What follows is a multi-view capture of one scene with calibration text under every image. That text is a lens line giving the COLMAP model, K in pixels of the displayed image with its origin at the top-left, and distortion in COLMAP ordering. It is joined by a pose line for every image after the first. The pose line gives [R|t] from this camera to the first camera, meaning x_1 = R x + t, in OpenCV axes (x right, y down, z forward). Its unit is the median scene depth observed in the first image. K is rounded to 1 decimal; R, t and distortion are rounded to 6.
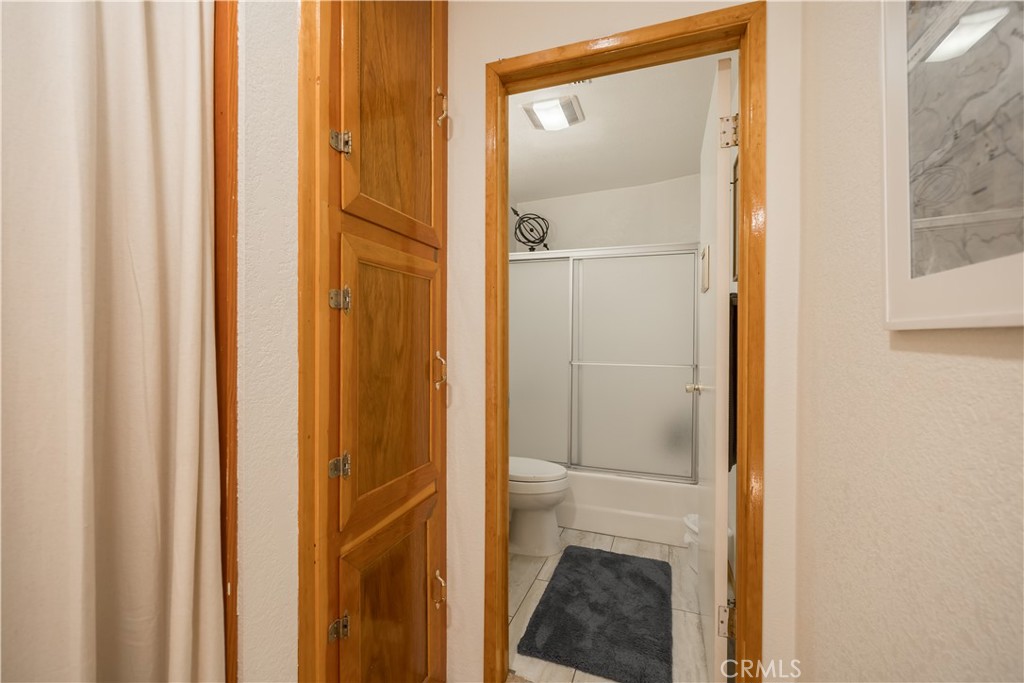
lens RADIAL K [[443.0, 0, 493.0], [0, 443.0, 342.5], [0, 0, 1]] dist [0.003559, 0.000263]
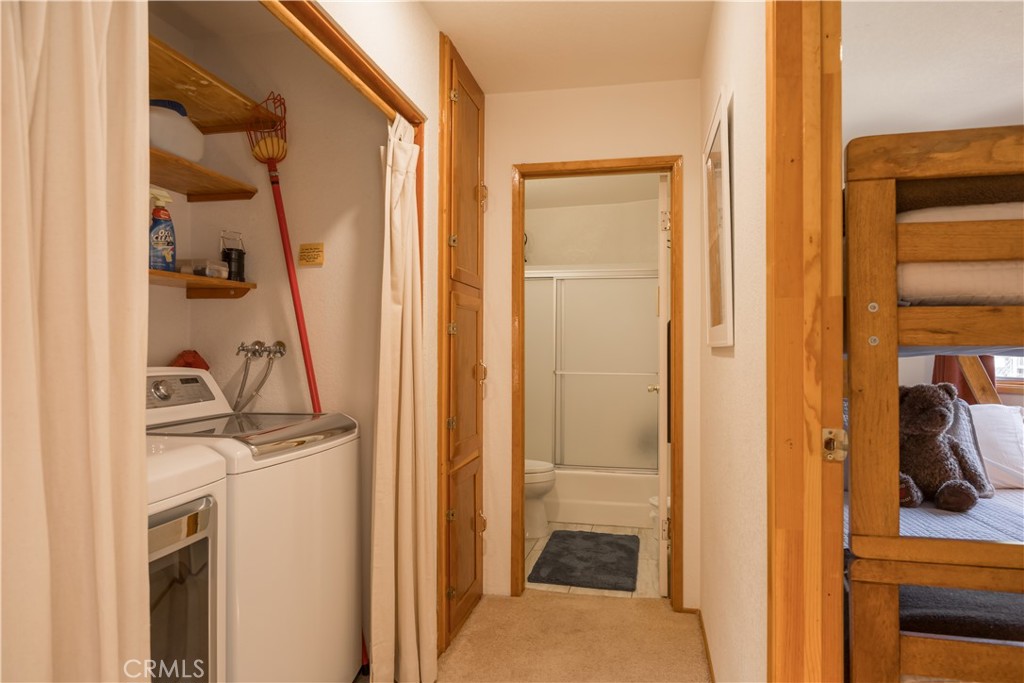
lens RADIAL K [[622.9, 0, 513.3], [0, 622.9, 345.7], [0, 0, 1]] dist [-0.004334, -0.000155]
pose [[0.987659, 0.000835, 0.156616, -0.208875], [0.001601, 0.999880, -0.015426, 0.003950], [-0.156610, 0.015487, 0.987539, -0.642915]]
